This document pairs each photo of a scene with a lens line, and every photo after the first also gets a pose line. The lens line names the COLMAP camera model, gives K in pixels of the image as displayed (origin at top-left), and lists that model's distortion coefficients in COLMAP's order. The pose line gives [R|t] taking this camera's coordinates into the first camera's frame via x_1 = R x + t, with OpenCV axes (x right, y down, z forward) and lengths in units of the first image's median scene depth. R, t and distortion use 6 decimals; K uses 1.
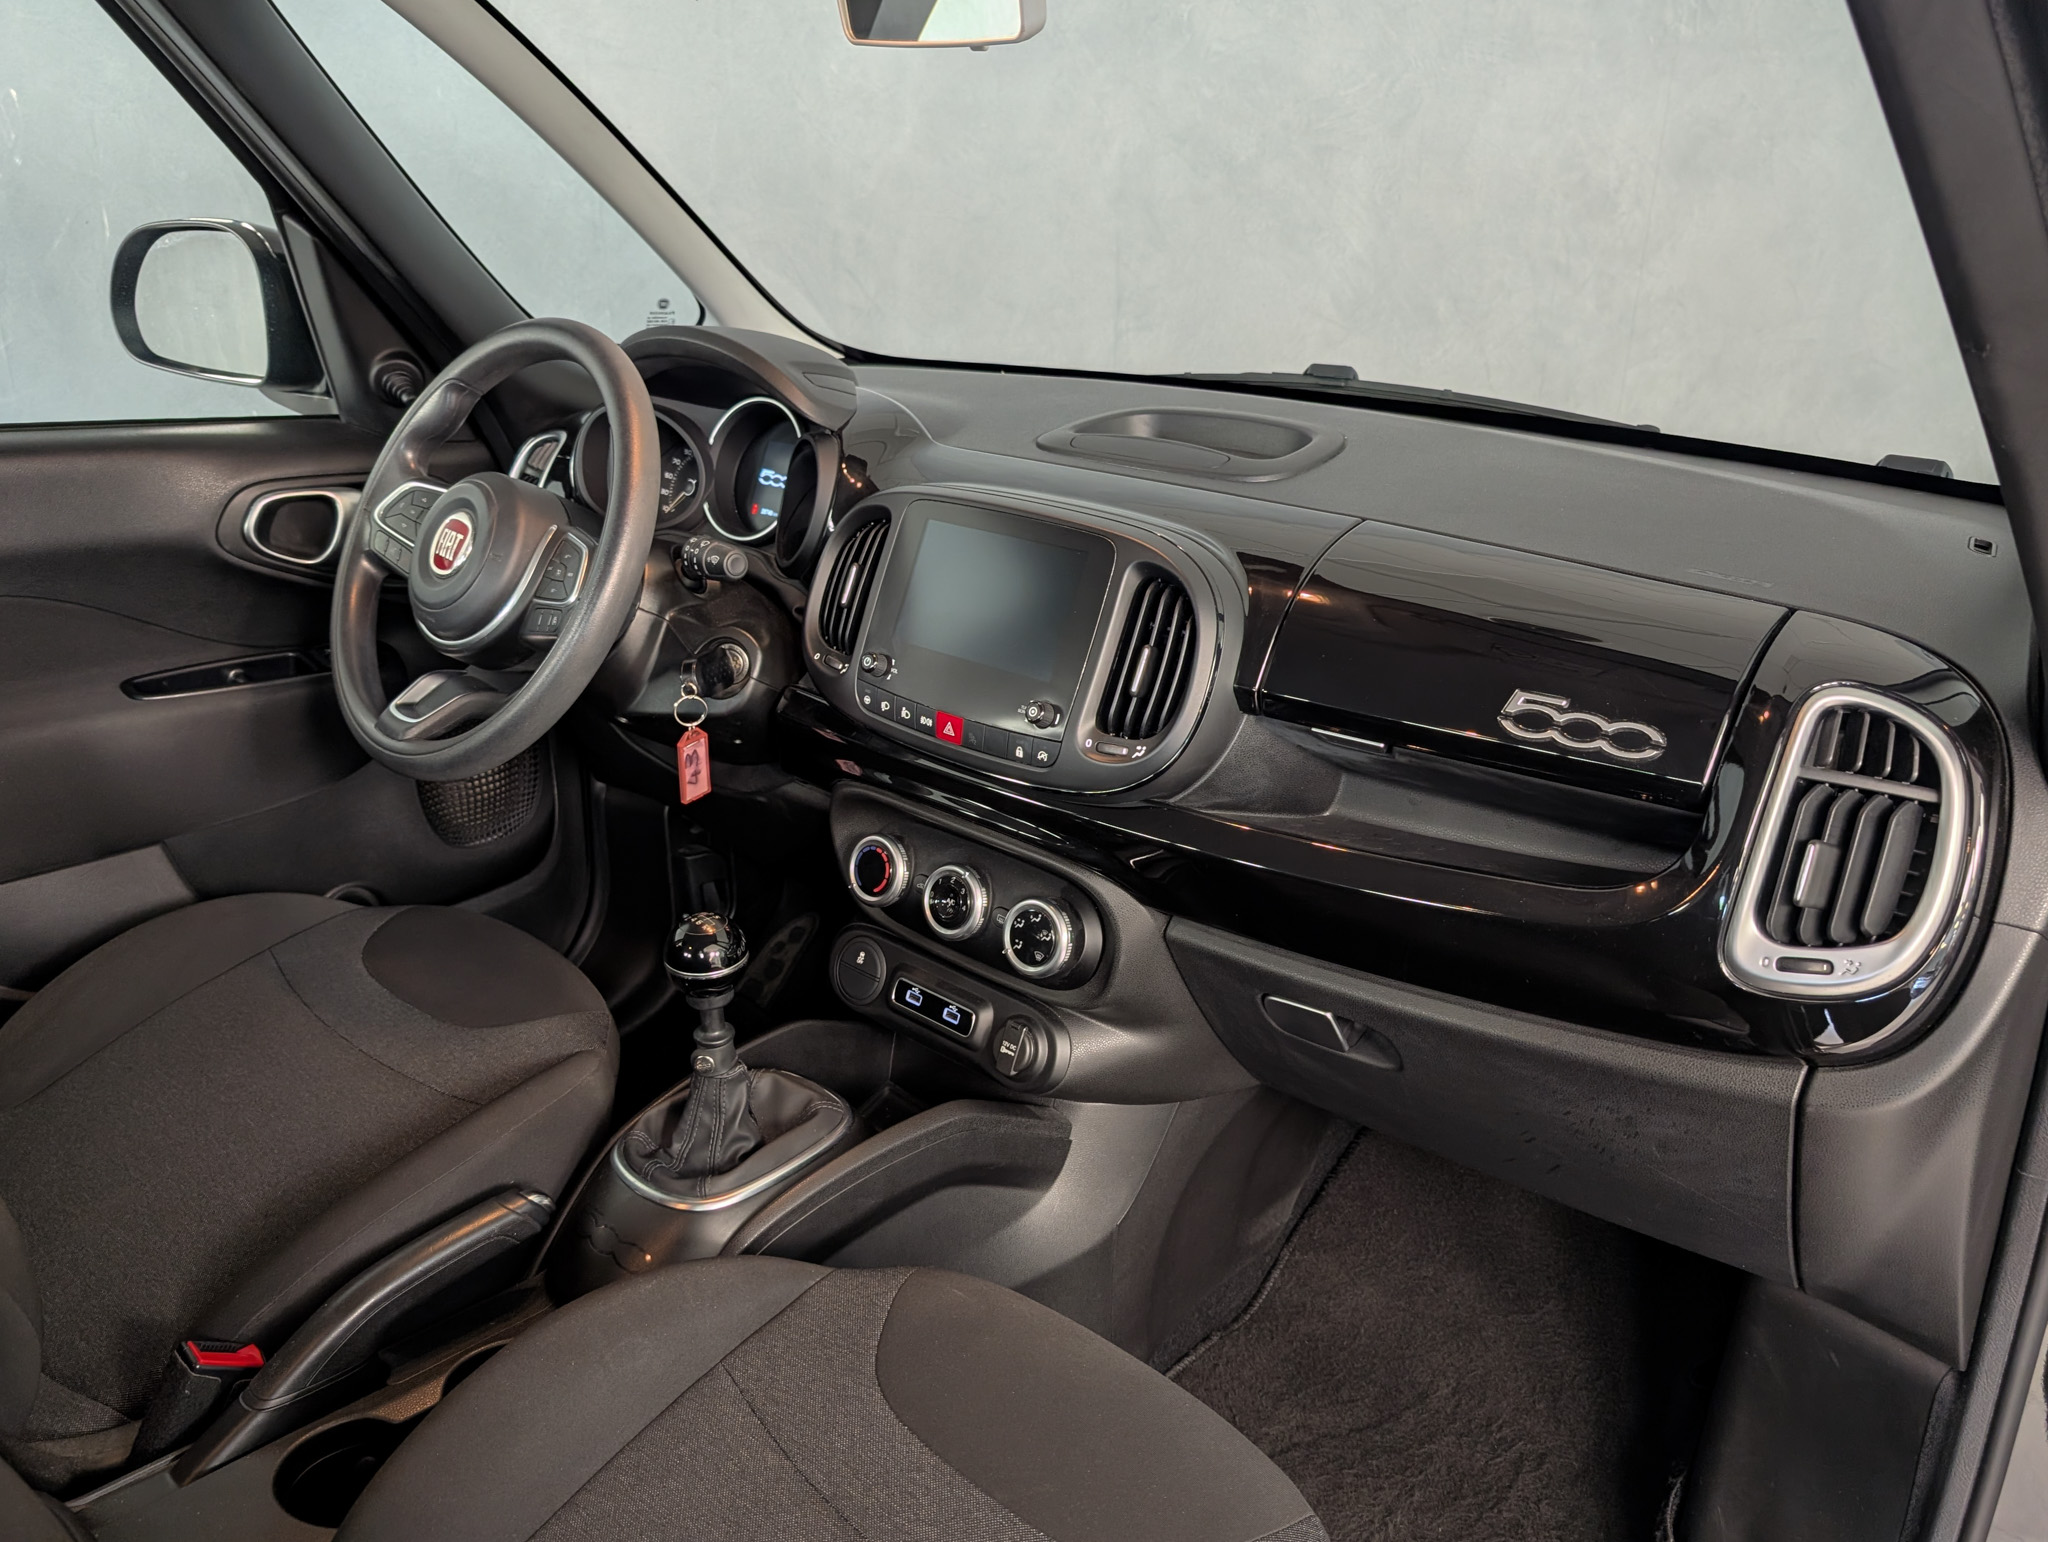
lens RADIAL K [[1496.5, 0, 941.9], [0, 1496.5, 765.2], [0, 0, 1]] dist [0.005758, -0.000421]
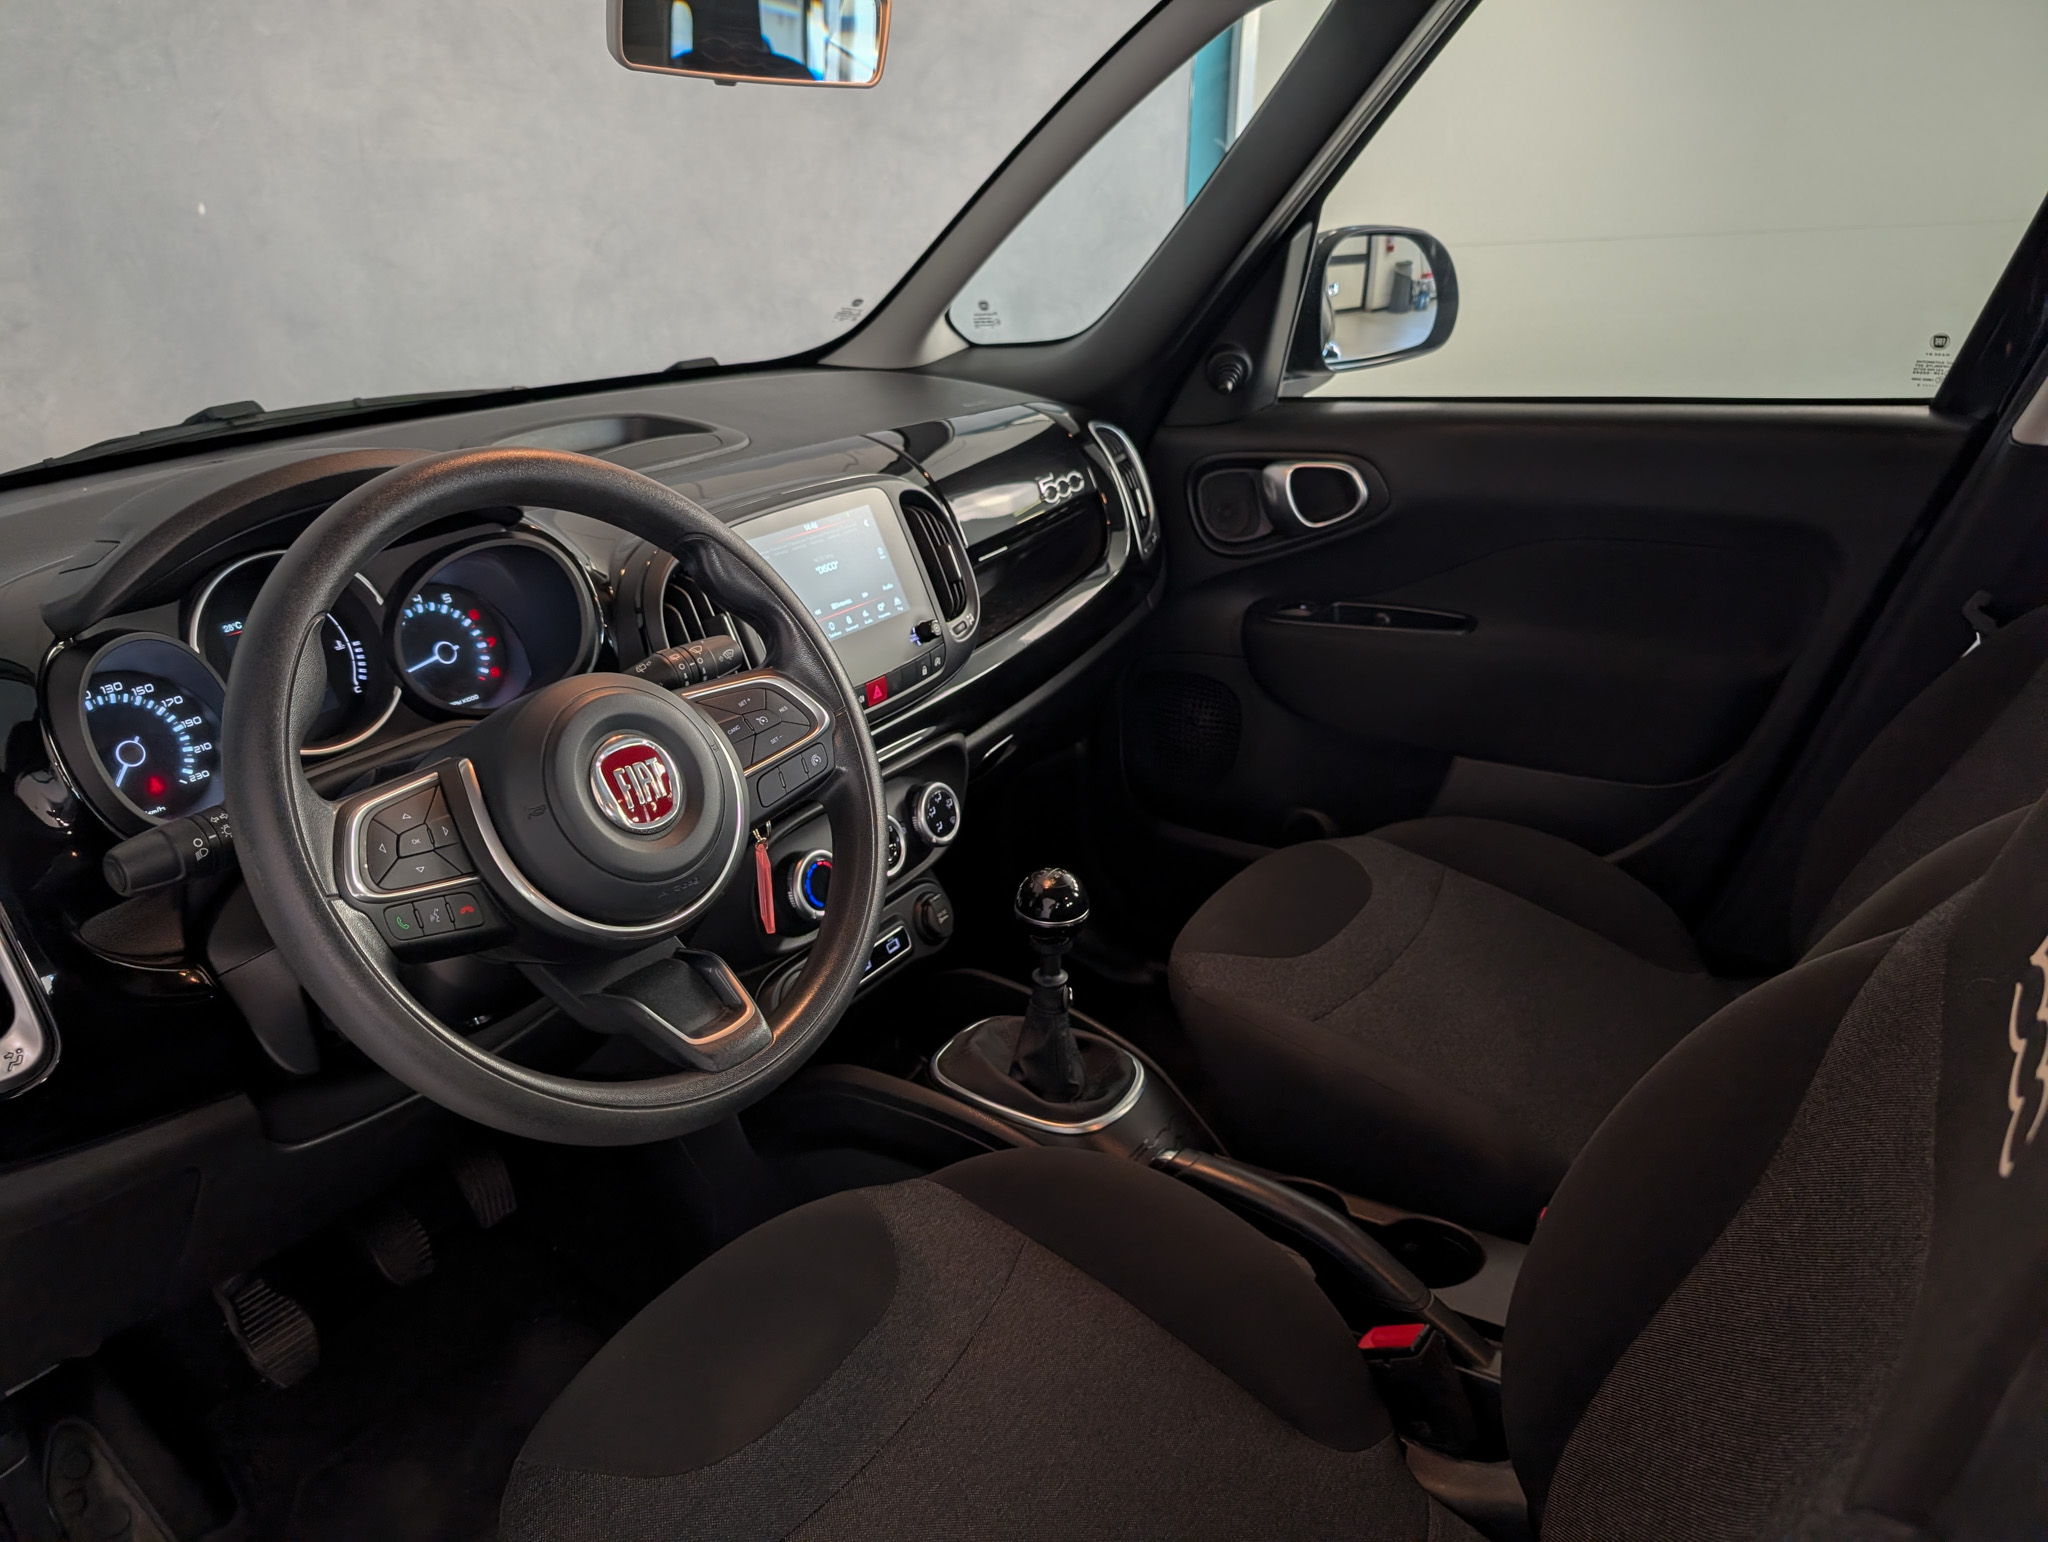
lens RADIAL K [[1508.4, 0, 1043.0], [0, 1508.4, 745.6], [0, 0, 1]] dist [-0.000837, -0.003349]
pose [[-0.175341, -0.368318, 0.913016, -0.881337], [0.369997, 0.834746, 0.407800, -0.335493], [-0.912337, 0.409317, -0.010089, 0.754714]]
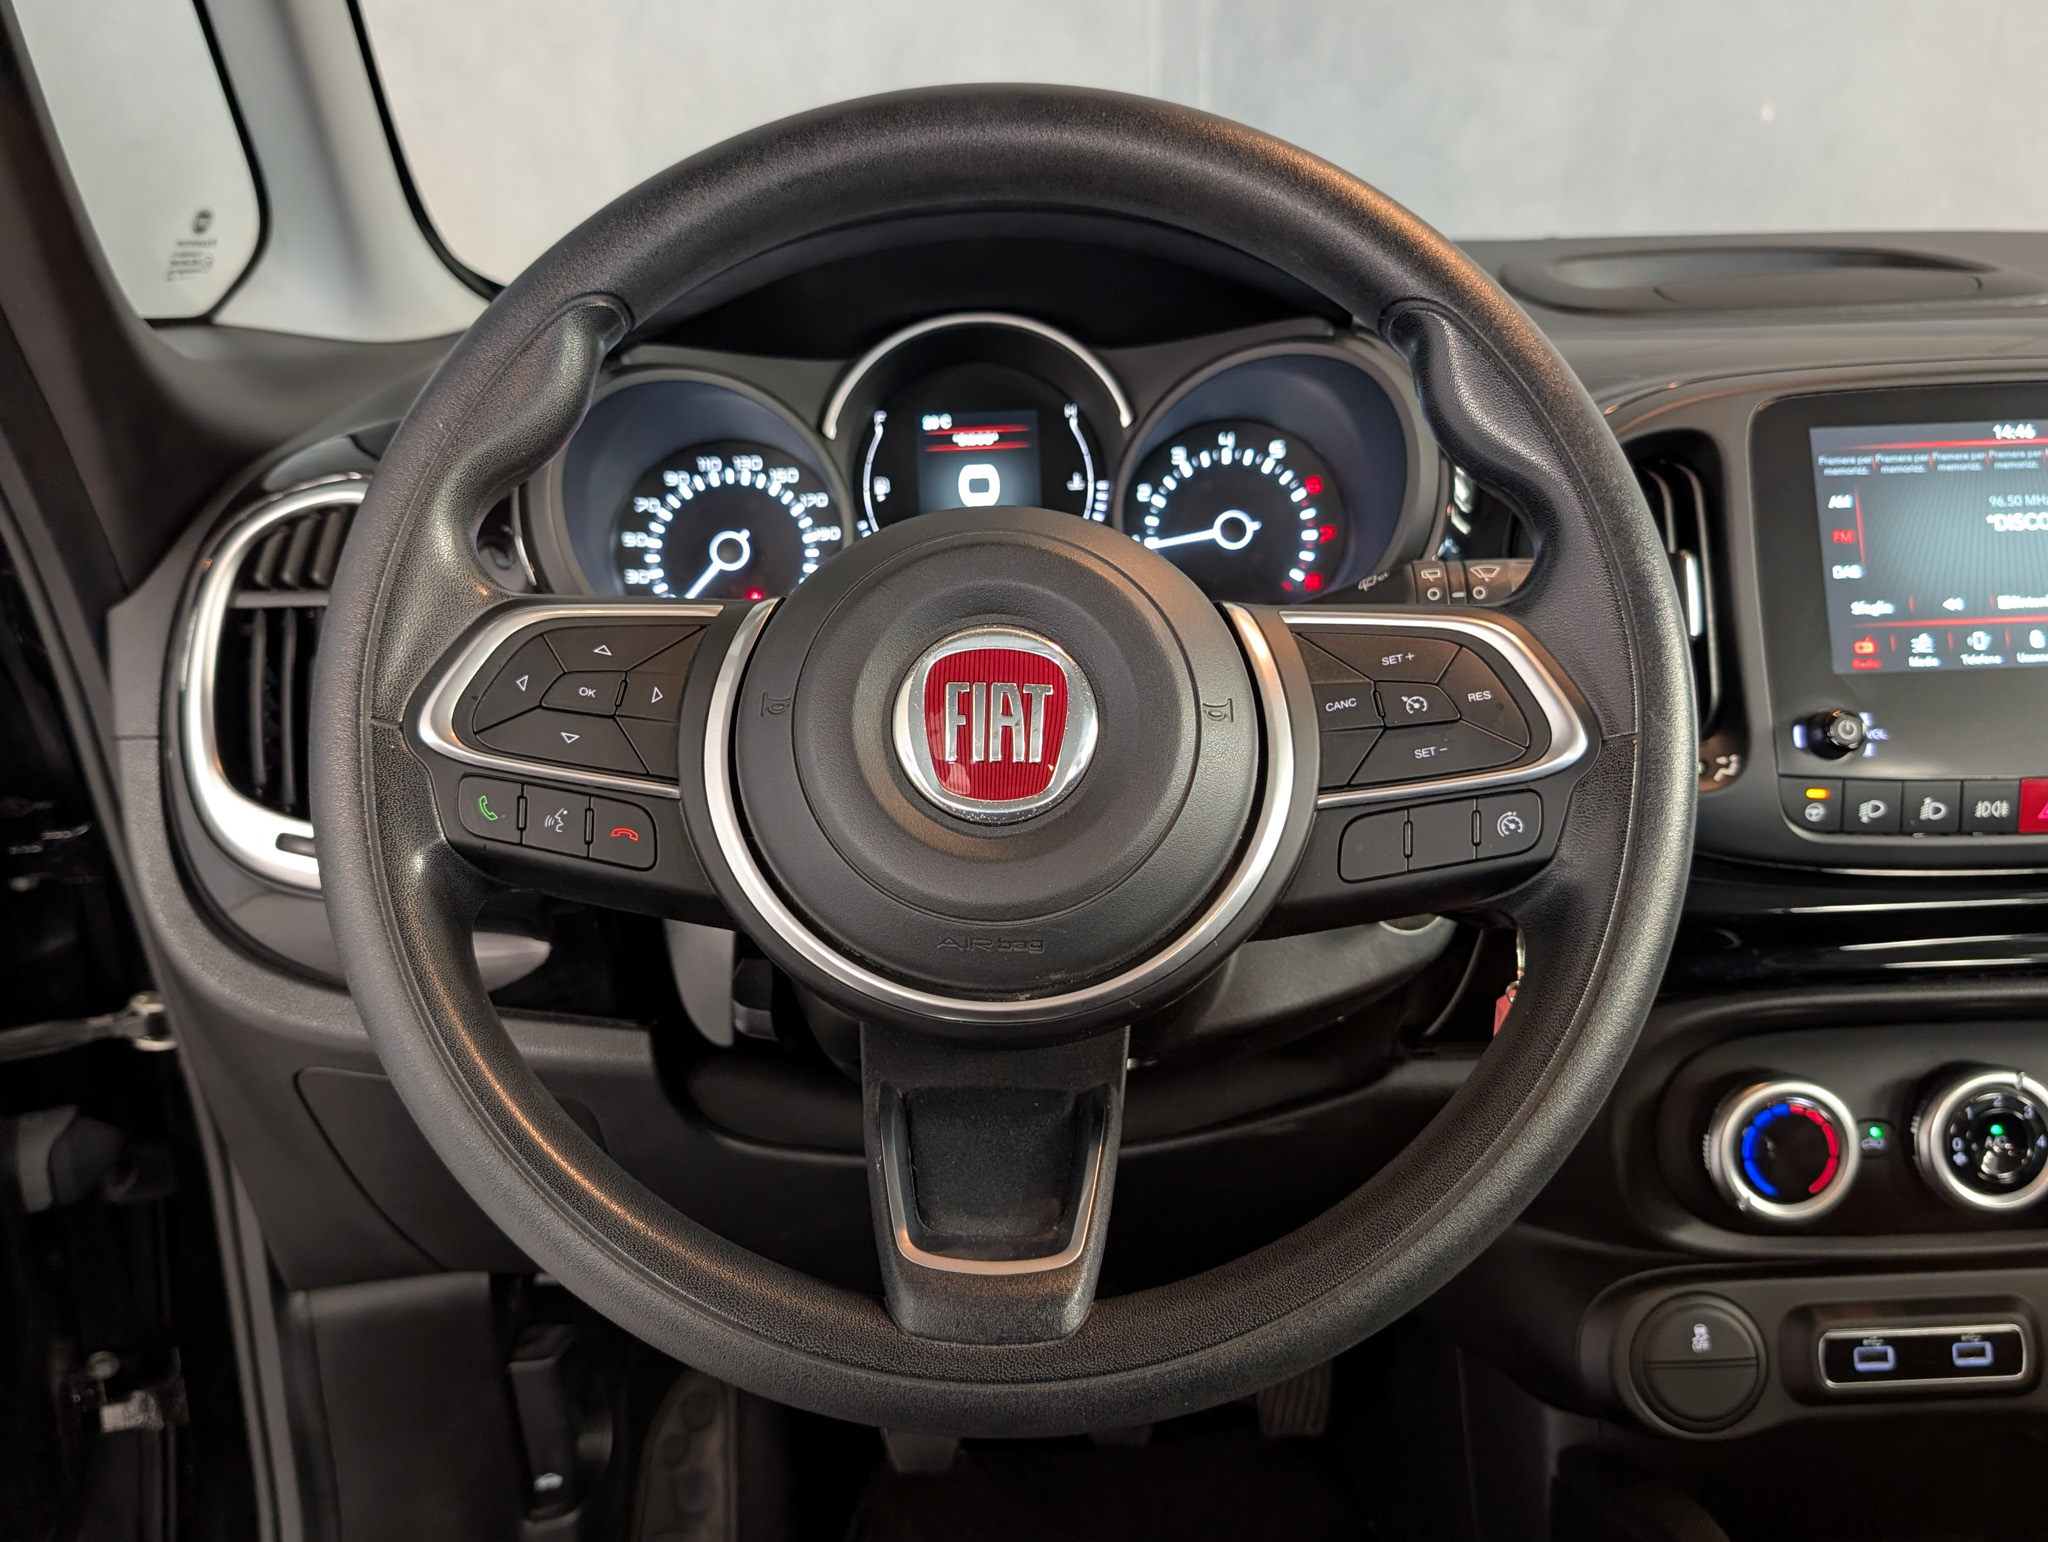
lens RADIAL K [[1787.7, 0, 954.0], [0, 1787.7, 732.1], [0, 0, 1]] dist [0.005288, -0.010406]
pose [[0.723099, -0.238437, 0.648287, -0.539703], [0.294474, 0.955384, 0.022929, -0.142184], [-0.624830, 0.174324, 0.761051, 0.633472]]
